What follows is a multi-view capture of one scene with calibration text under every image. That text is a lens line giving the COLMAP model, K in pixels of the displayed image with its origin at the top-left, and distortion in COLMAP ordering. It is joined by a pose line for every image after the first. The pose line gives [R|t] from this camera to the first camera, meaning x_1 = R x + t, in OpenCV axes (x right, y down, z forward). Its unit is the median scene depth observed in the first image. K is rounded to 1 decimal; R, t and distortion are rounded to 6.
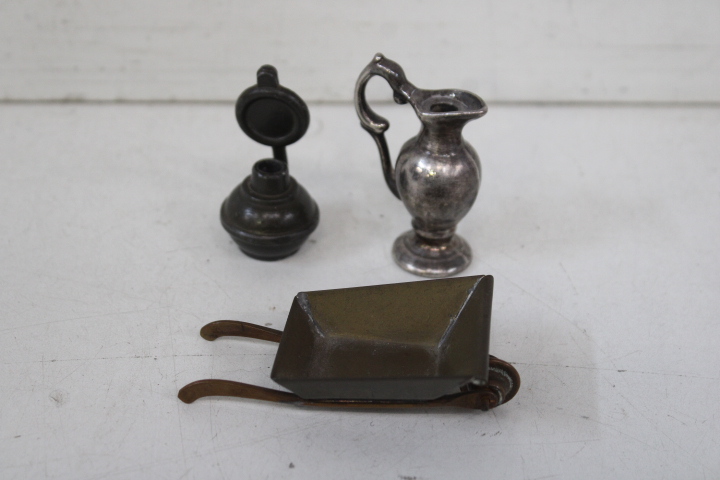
lens RADIAL K [[1397.8, 0, 360.0], [0, 1397.8, 240.0], [0, 0, 1]] dist [0.007495, 0.080308]
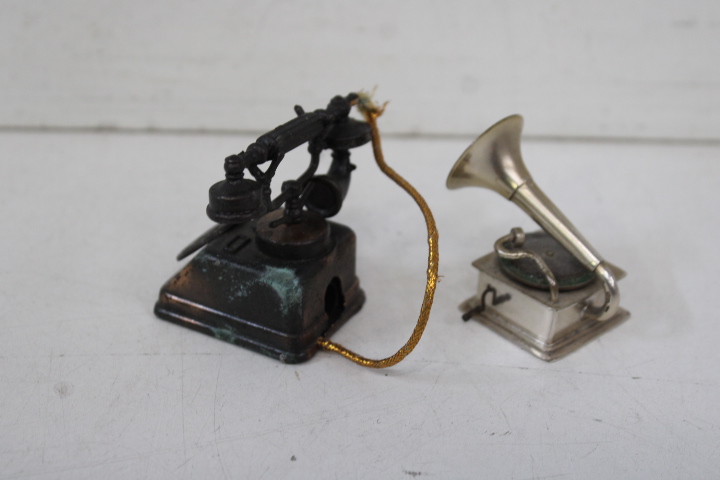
lens RADIAL K [[1273.5, 0, 360.0], [0, 1273.5, 240.0], [0, 0, 1]] dist [-0.019289, 0.150399]
pose [[0.999114, 0.014086, -0.039663, 0.027353], [-0.017505, 0.996037, -0.087205, 0.077702], [0.038278, 0.087822, 0.995400, 0.095290]]
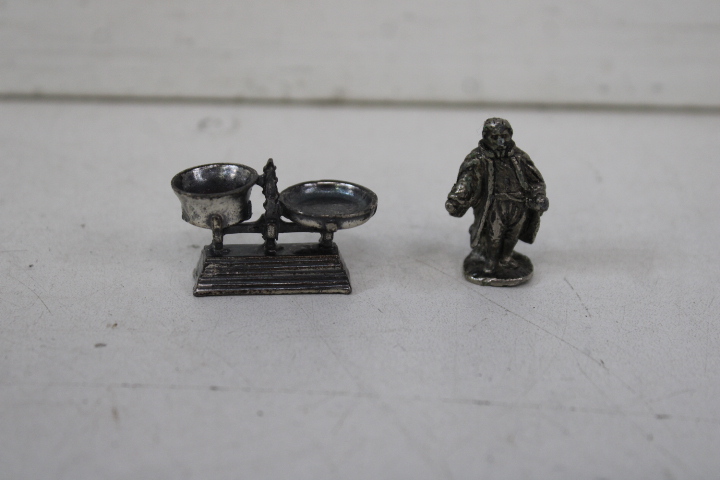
lens RADIAL K [[1397.8, 0, 360.0], [0, 1397.8, 240.0], [0, 0, 1]] dist [0.007495, 0.080308]
pose [[0.999612, 0.006628, -0.027039, 0.070172], [-0.010938, 0.986645, -0.162518, 0.117098], [0.025600, 0.162751, 0.986335, 0.377031]]
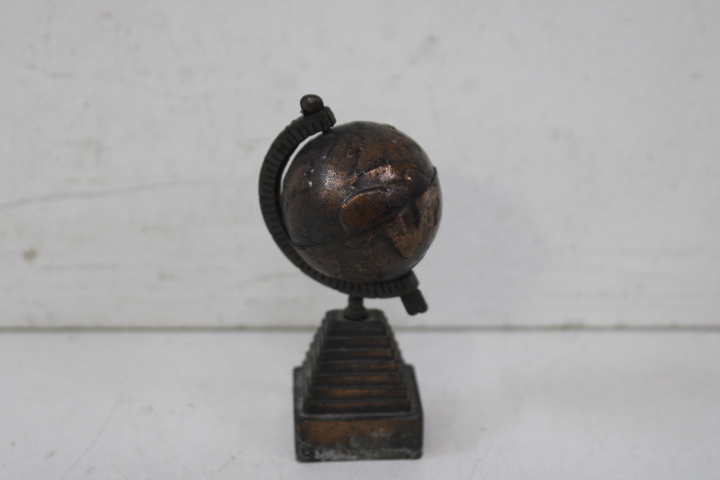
lens RADIAL K [[1273.5, 0, 360.0], [0, 1273.5, 240.0], [0, 0, 1]] dist [-0.019289, 0.150399]
pose [[0.997492, -0.011564, -0.069828, -0.368287], [-0.003851, 0.976235, -0.216679, 0.043301], [0.070674, 0.216404, 0.973742, 0.140170]]
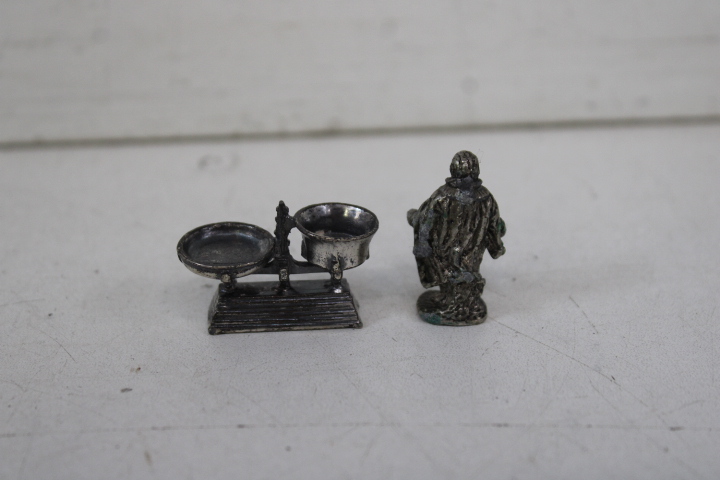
lens RADIAL K [[1397.8, 0, 360.0], [0, 1397.8, 240.0], [0, 0, 1]] dist [0.007495, 0.080308]
pose [[0.998673, -0.050166, -0.011689, 0.055325], [0.047478, 0.984505, -0.168809, 0.108623], [0.019977, 0.168030, 0.985579, 0.354733]]
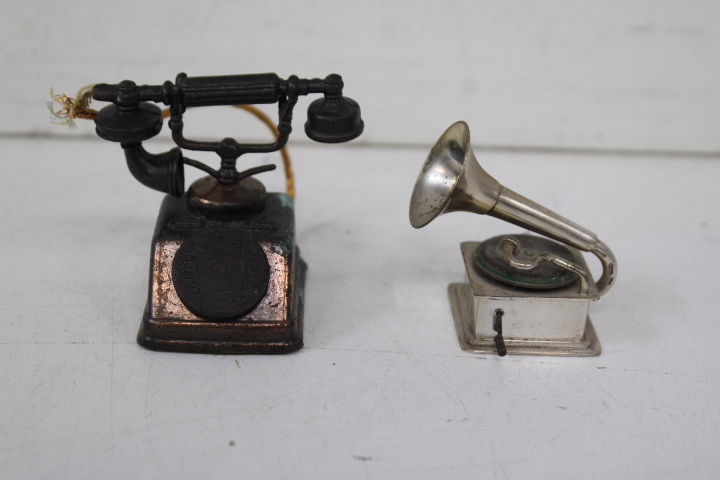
lens RADIAL K [[1273.5, 0, 360.0], [0, 1273.5, 240.0], [0, 0, 1]] dist [-0.019289, 0.150399]
pose [[0.999887, 0.015001, -0.000986, 0.028121], [-0.014958, 0.986176, -0.165023, 0.149418], [-0.001503, 0.165019, 0.986289, 0.162599]]
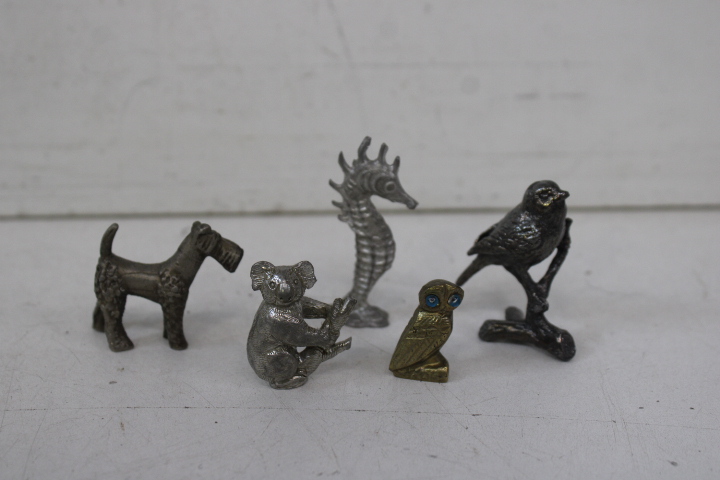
lens RADIAL K [[1092.9, 0, 360.0], [0, 1092.9, 240.0], [0, 0, 1]] dist [-0.034874, 0.040794]
pose [[0.999602, -0.028057, -0.002967, 0.112577], [0.026717, 0.975143, -0.219958, 0.137261], [0.009065, 0.219791, 0.975505, 0.247810]]
